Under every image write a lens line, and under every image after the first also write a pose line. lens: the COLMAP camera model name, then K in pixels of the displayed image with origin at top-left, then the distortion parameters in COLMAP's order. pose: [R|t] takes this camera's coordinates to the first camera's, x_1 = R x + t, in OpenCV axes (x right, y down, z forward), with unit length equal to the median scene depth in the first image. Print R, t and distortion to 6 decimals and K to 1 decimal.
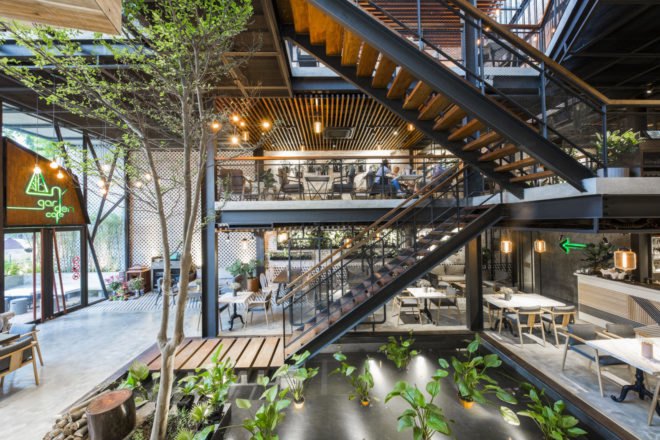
lens RADIAL K [[227.3, 0, 330.0], [0, 227.3, 220.0], [0, 0, 1]] dist [-0.001156, -0.000233]
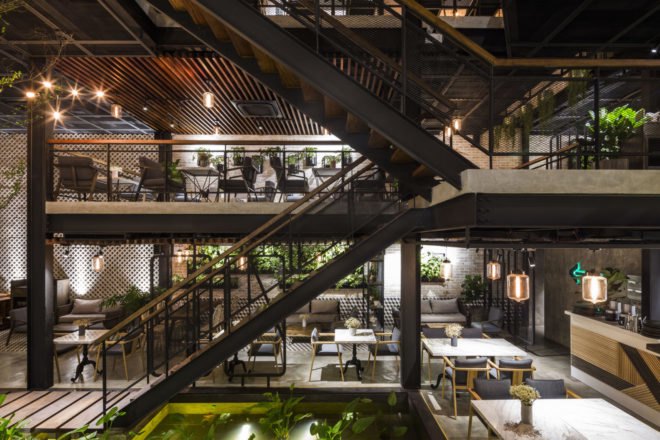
lens RADIAL K [[337.5, 0, 337.6], [0, 337.5, 240.6], [0, 0, 1]] dist [-0.015523, 0.000390]
pose [[0.999787, 0.013825, -0.015324, 0.425254], [-0.013646, 0.999838, 0.011739, 0.015889], [0.015483, -0.011527, 0.999814, -0.037514]]
